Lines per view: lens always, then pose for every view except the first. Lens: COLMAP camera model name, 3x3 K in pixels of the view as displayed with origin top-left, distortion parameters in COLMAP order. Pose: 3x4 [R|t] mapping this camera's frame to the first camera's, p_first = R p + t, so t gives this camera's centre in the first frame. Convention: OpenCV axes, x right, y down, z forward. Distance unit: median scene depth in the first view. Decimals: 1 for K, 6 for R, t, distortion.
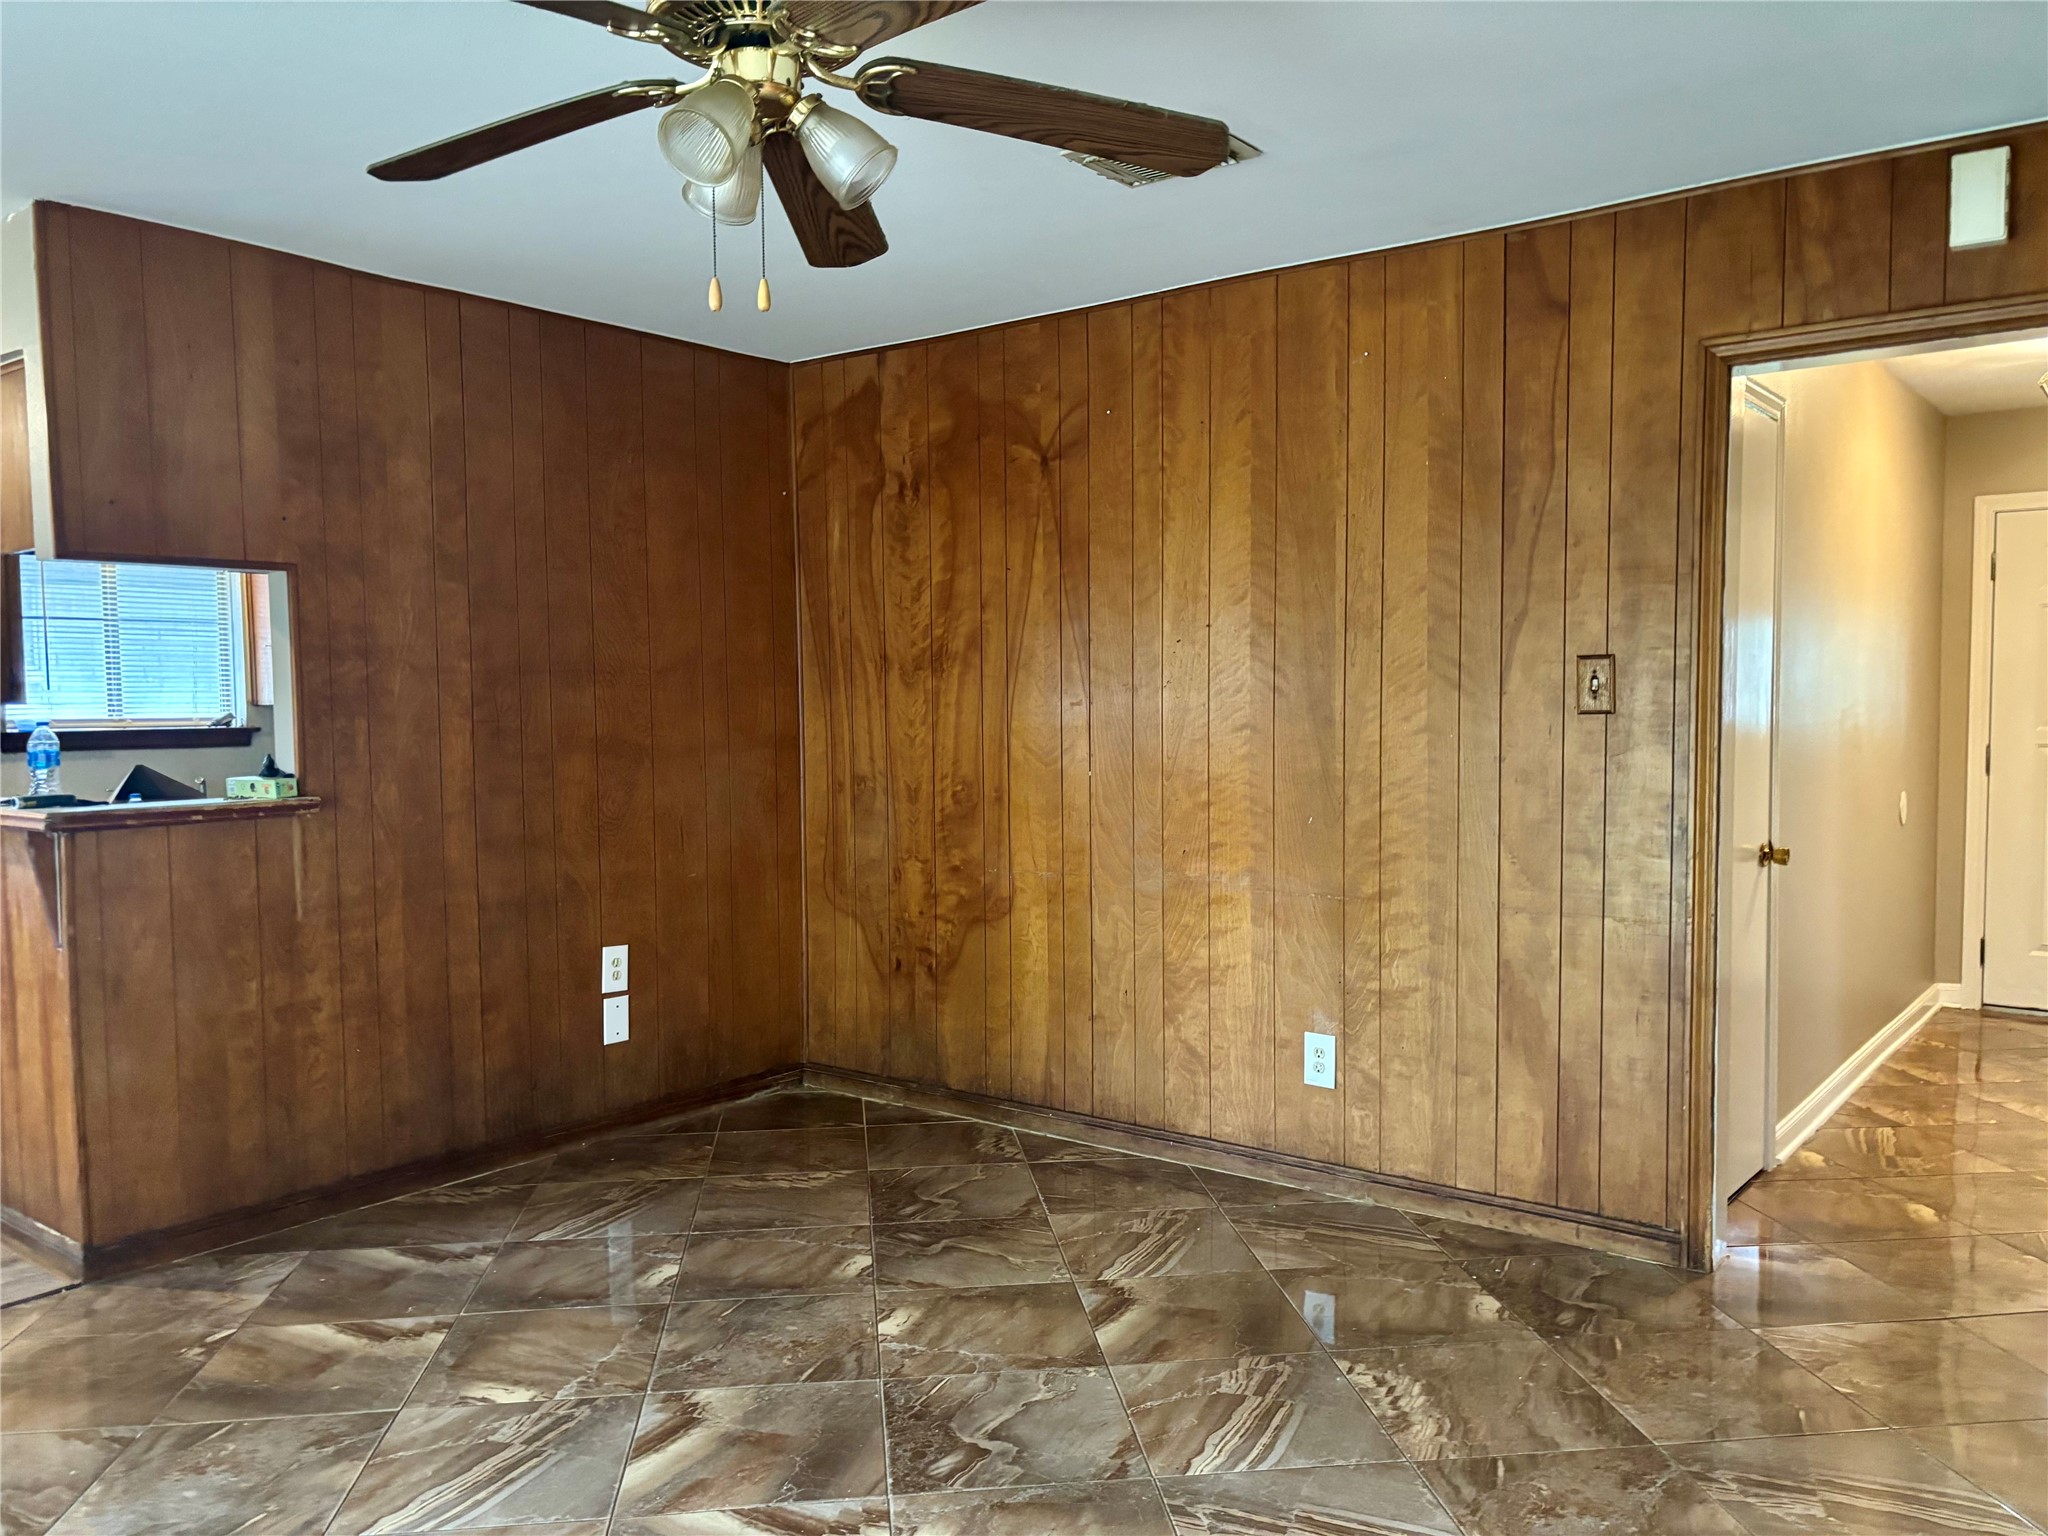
lens RADIAL K [[1552.8, 0, 1024.0], [0, 1552.8, 768.0], [0, 0, 1]] dist [-0.003614, -0.002523]
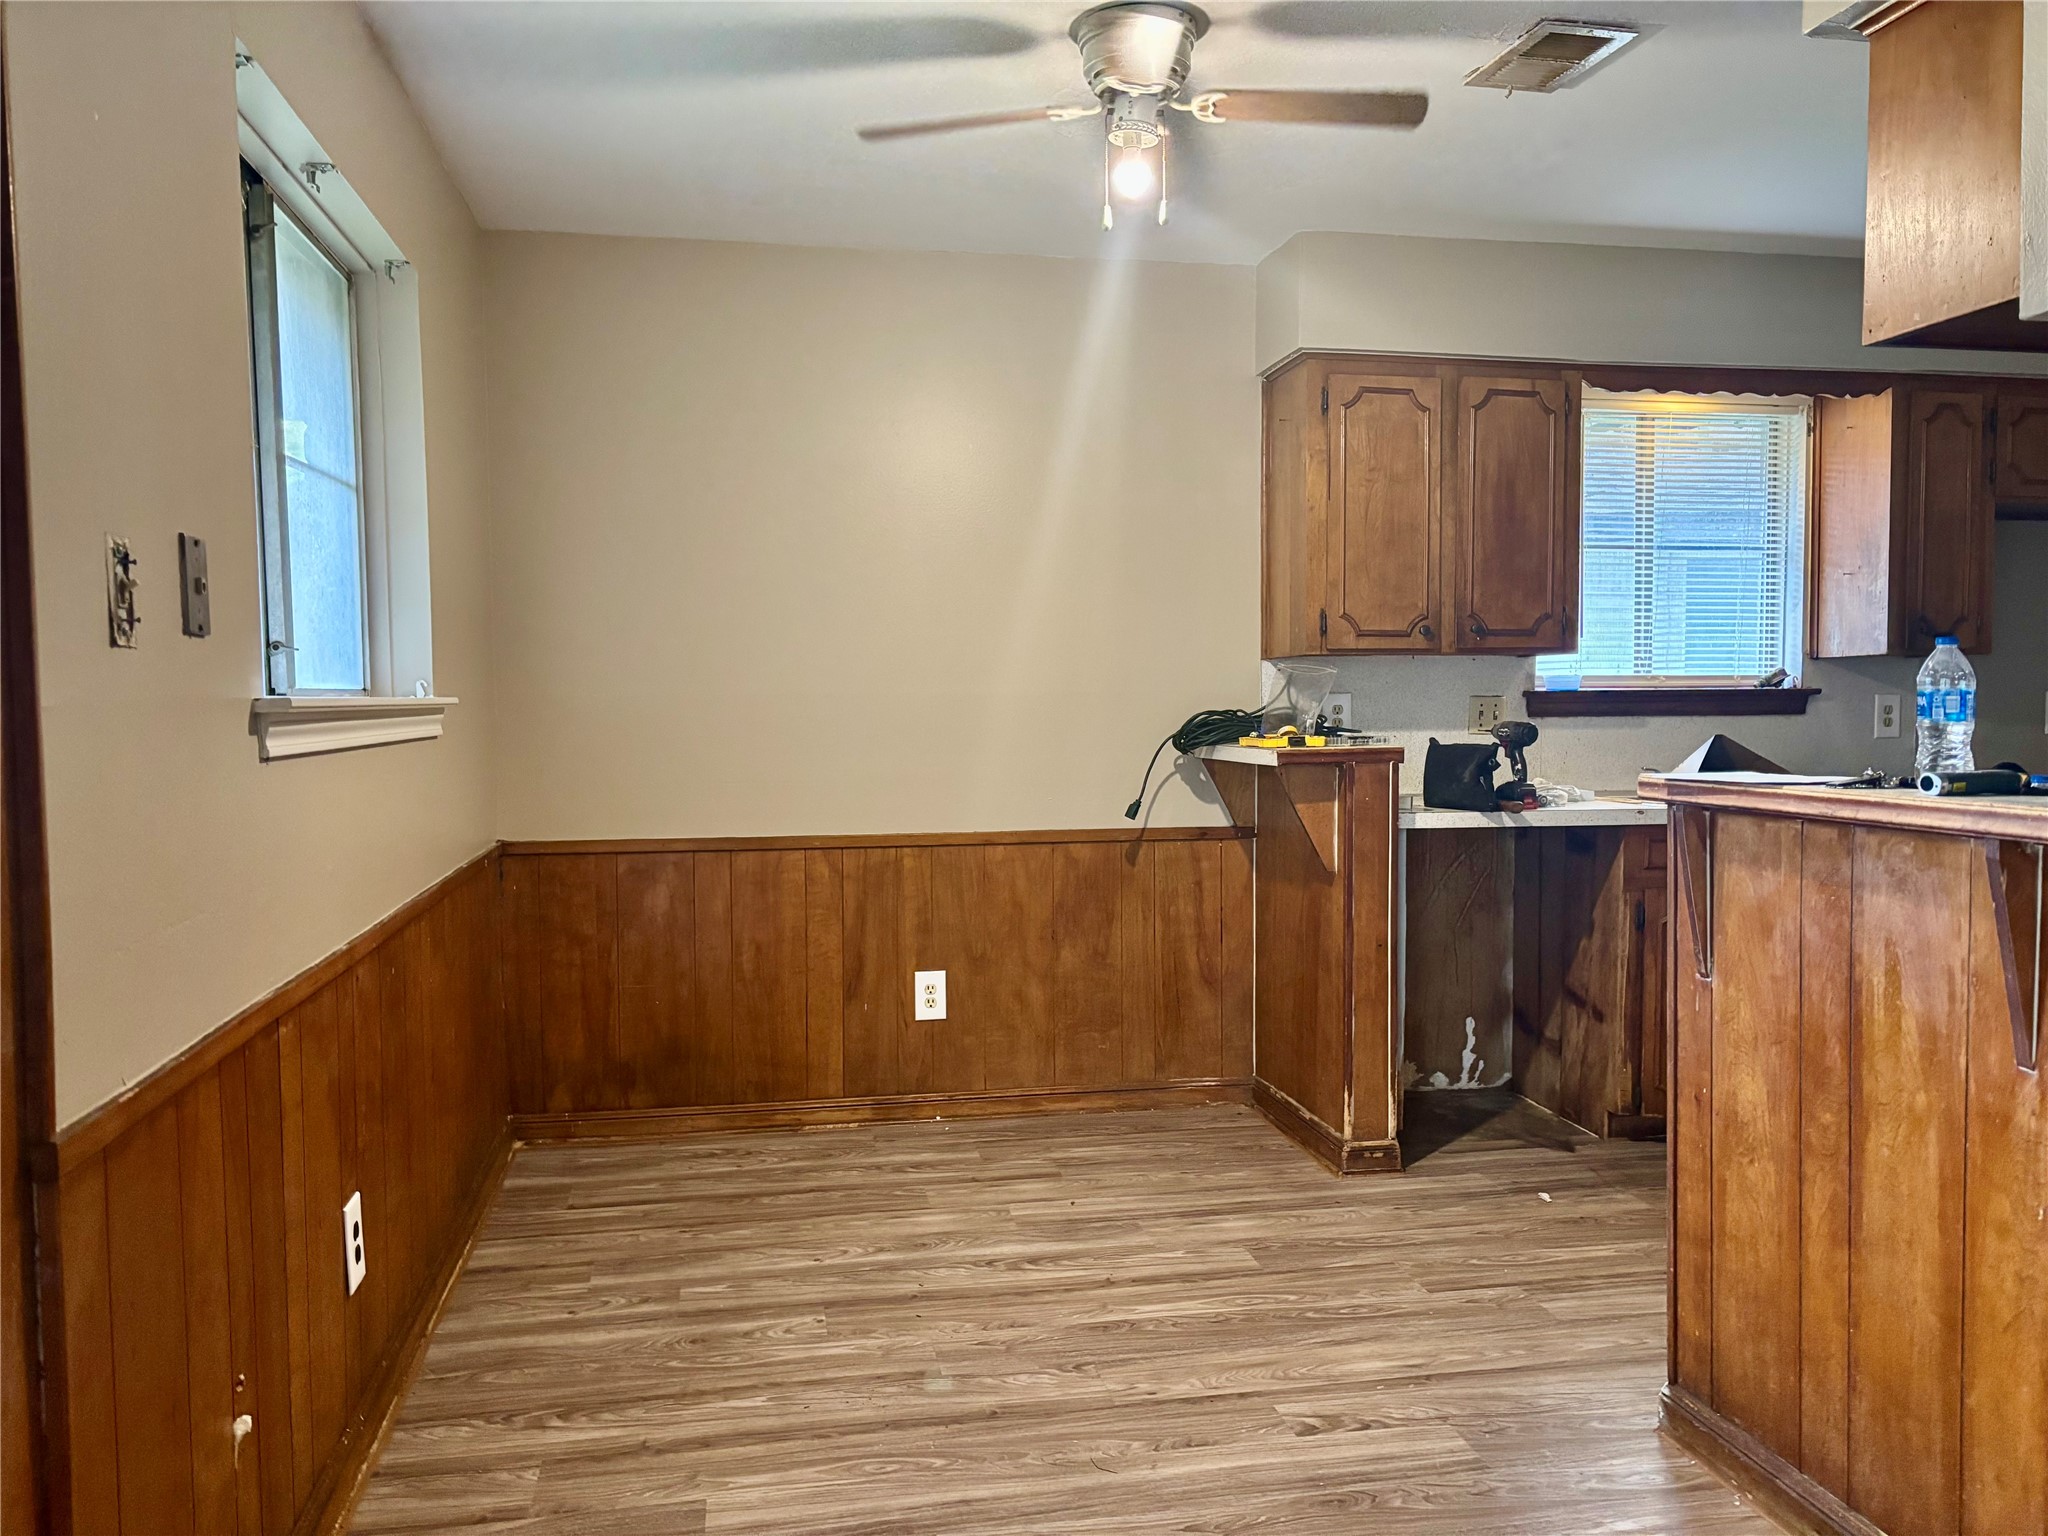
lens RADIAL K [[1562.2, 0, 1024.0], [0, 1562.2, 768.0], [0, 0, 1]] dist [-0.004450, -0.004340]
pose [[0.744749, 0.039435, -0.666178, -0.611567], [-0.034804, 0.999189, 0.020239, 0.019612], [0.666436, 0.008113, 0.745518, 0.448446]]
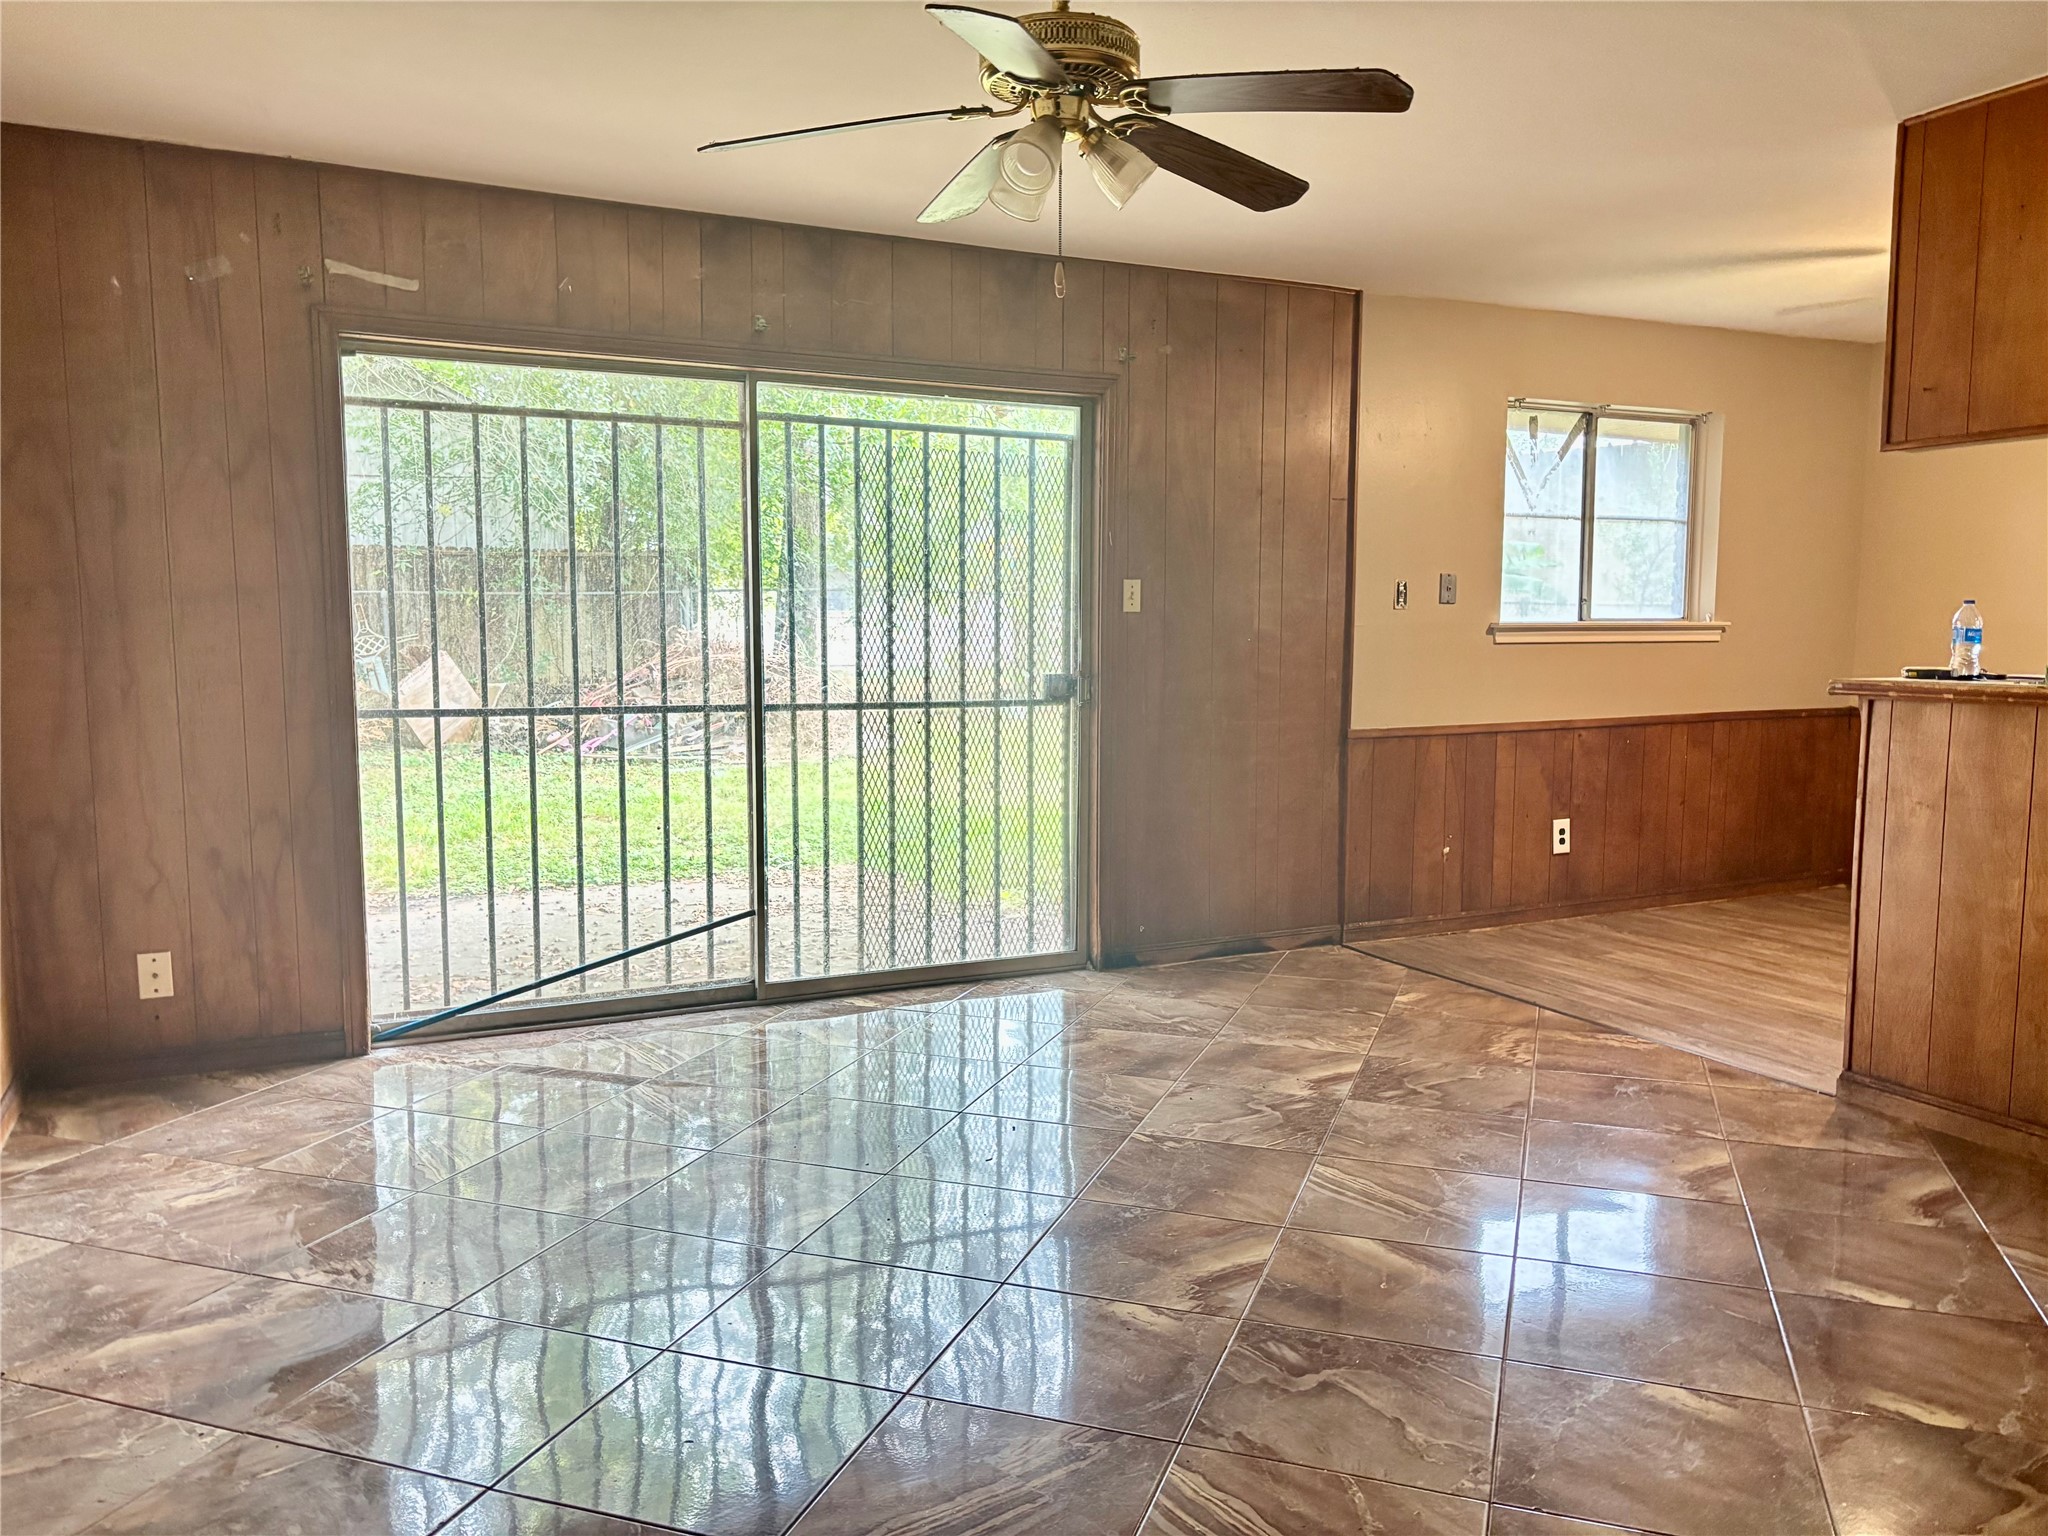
lens RADIAL K [[1562.2, 0, 1024.0], [0, 1562.2, 768.0], [0, 0, 1]] dist [-0.004450, -0.004340]
pose [[-0.443764, 0.098834, -0.890677, 0.749715], [-0.037292, 0.991002, 0.128546, -0.035157], [0.895368, 0.090259, -0.436085, 1.078530]]
